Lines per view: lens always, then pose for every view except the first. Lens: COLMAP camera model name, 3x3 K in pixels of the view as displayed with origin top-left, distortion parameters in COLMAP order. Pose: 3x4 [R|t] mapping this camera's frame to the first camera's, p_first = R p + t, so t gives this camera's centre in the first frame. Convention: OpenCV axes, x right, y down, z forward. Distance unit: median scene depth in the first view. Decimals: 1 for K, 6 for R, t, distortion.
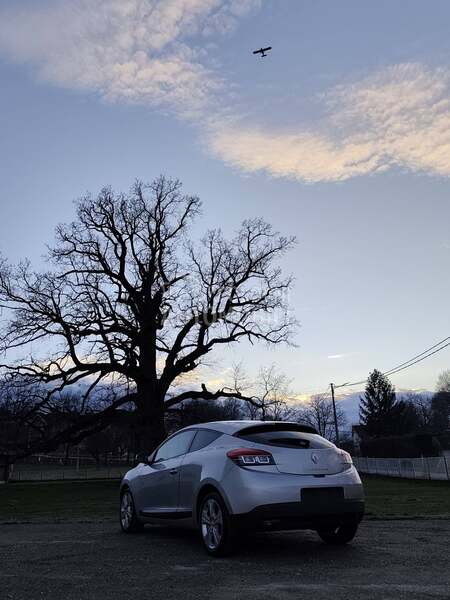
lens RADIAL K [[521.1, 0, 229.8], [0, 521.1, 294.0], [0, 0, 1]] dist [0.089523, -0.117806]
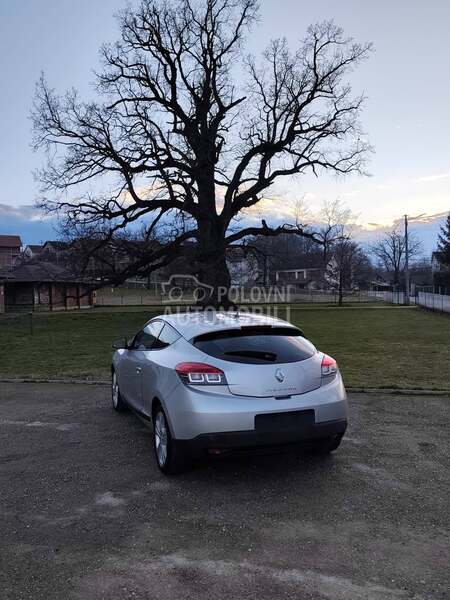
lens RADIAL K [[522.3, 0, 225.0], [0, 522.3, 300.0], [0, 0, 1]] dist [0.058845, -0.074059]
pose [[0.987952, 0.012072, -0.154289, 0.028647], [0.039947, 0.943275, 0.329599, -0.009264], [0.149516, -0.331792, 0.931429, 0.040085]]
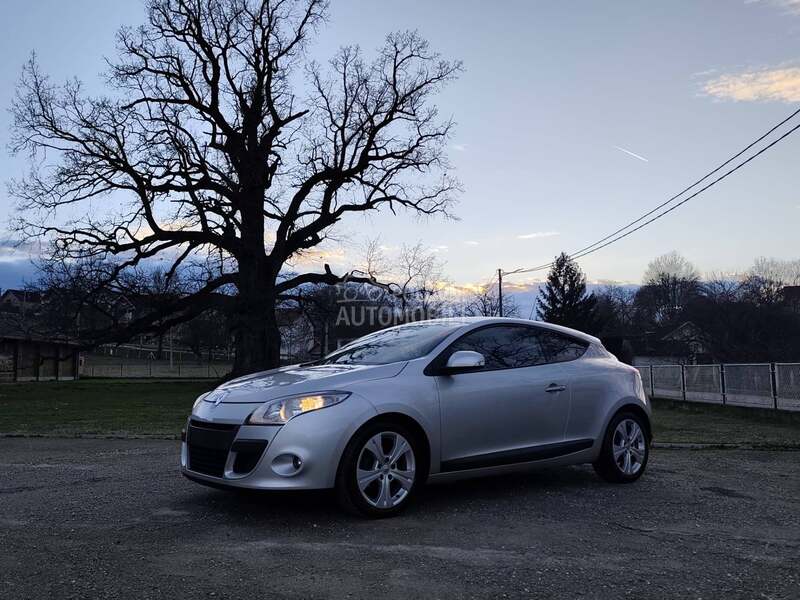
lens RADIAL K [[692.6, 0, 395.5], [0, 692.6, 301.2], [0, 0, 1]] dist [0.085356, -0.126704]
pose [[0.999091, 0.033744, 0.026034, 0.022943], [-0.038631, 0.975021, 0.218728, 0.002096], [-0.018002, -0.219535, 0.975438, 0.015550]]
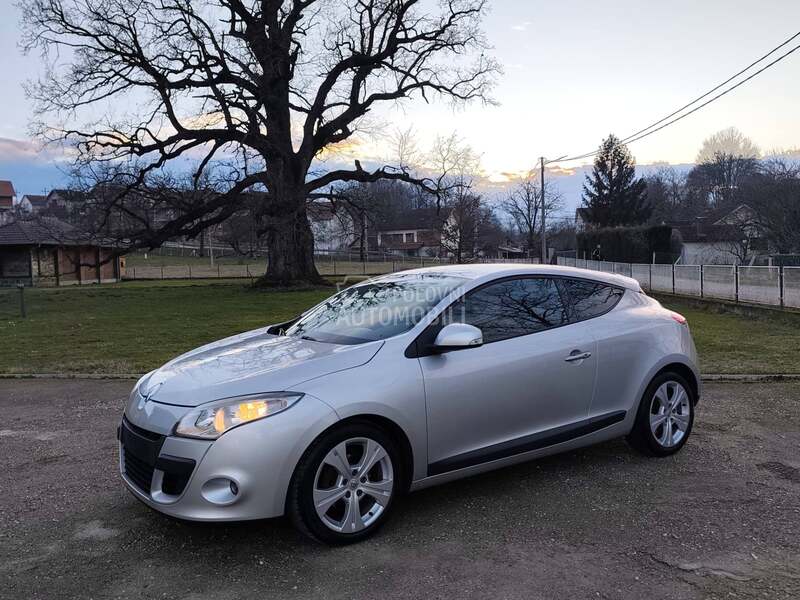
lens RADIAL K [[696.3, 0, 399.1], [0, 696.3, 297.1], [0, 0, 1]] dist [0.058845, -0.074059]
pose [[0.999579, 0.008151, -0.027857, 0.033627], [0.002605, 0.930690, 0.365801, -0.001937], [0.028908, -0.365719, 0.930276, 0.045681]]
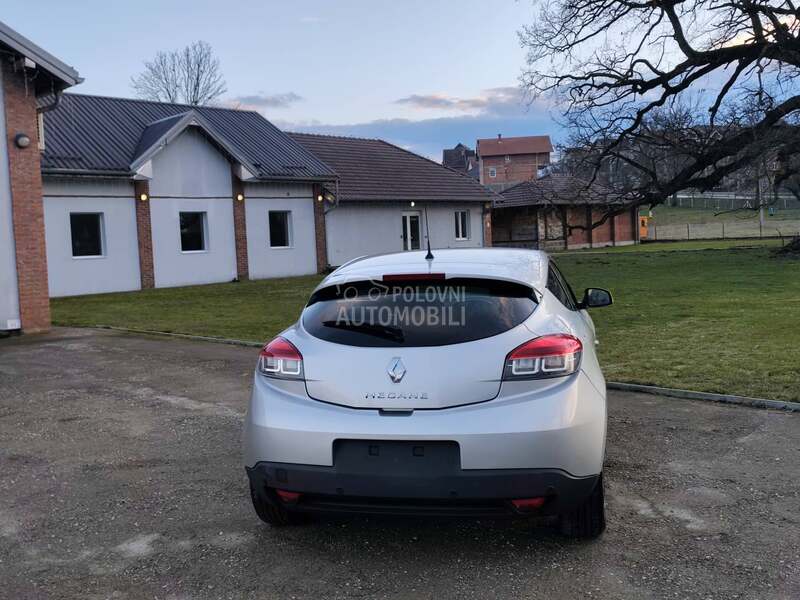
lens RADIAL K [[832.7, 0, 400.9], [0, 832.7, 298.7], [0, 0, 1]] dist [0.104204, -0.213997]
pose [[0.746931, 0.043728, -0.663462, 0.090667], [0.233107, 0.917280, 0.322890, 0.008542], [0.622700, -0.395834, 0.674952, 0.087349]]
